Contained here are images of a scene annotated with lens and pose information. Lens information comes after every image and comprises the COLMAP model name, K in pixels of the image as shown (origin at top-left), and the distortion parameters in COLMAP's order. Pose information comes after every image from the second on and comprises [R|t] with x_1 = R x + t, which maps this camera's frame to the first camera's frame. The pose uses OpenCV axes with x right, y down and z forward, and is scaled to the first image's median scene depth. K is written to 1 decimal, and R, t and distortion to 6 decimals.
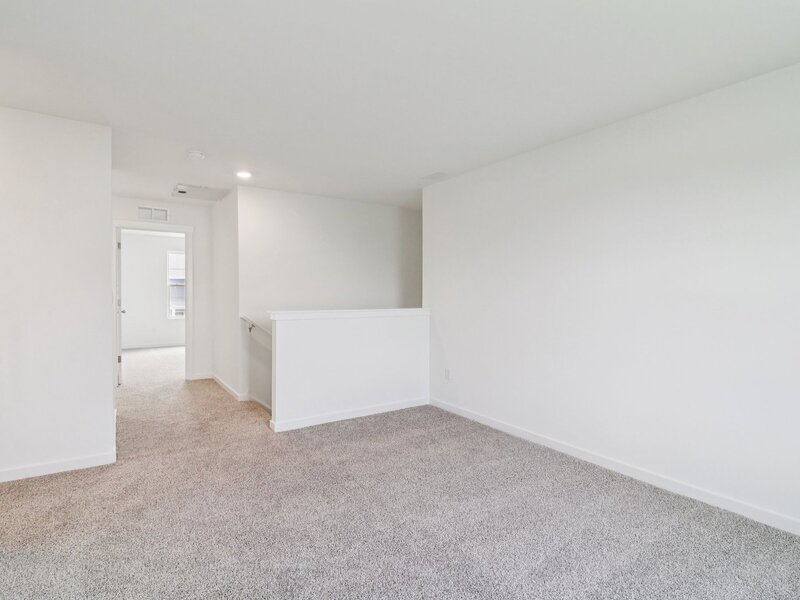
lens RADIAL K [[427.9, 0, 394.6], [0, 427.9, 287.6], [0, 0, 1]] dist [0.005192, -0.013950]
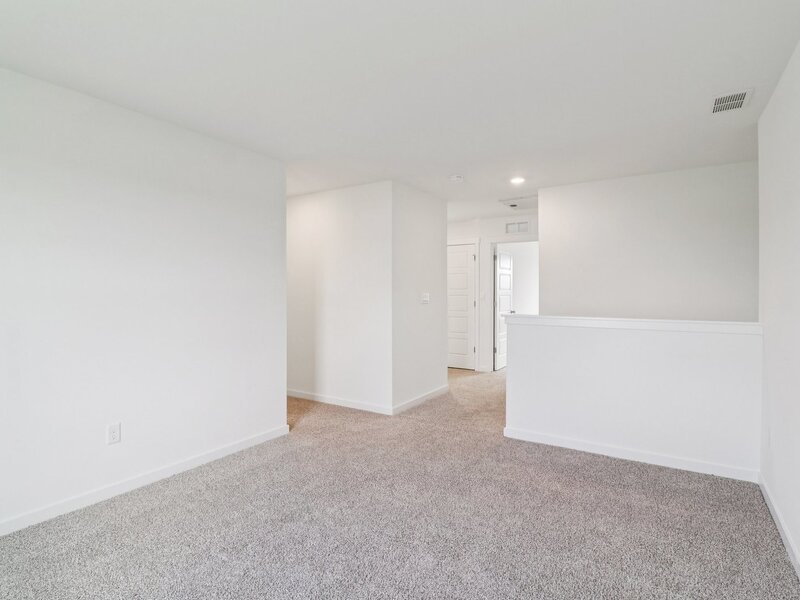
lens RADIAL K [[427.9, 0, 394.6], [0, 427.9, 287.6], [0, 0, 1]] dist [0.005192, -0.013950]
pose [[0.394179, -0.011460, -0.918962, 0.435972], [0.003956, 0.999934, -0.010772, 0.000565], [0.919025, 0.000611, 0.394199, 0.298483]]
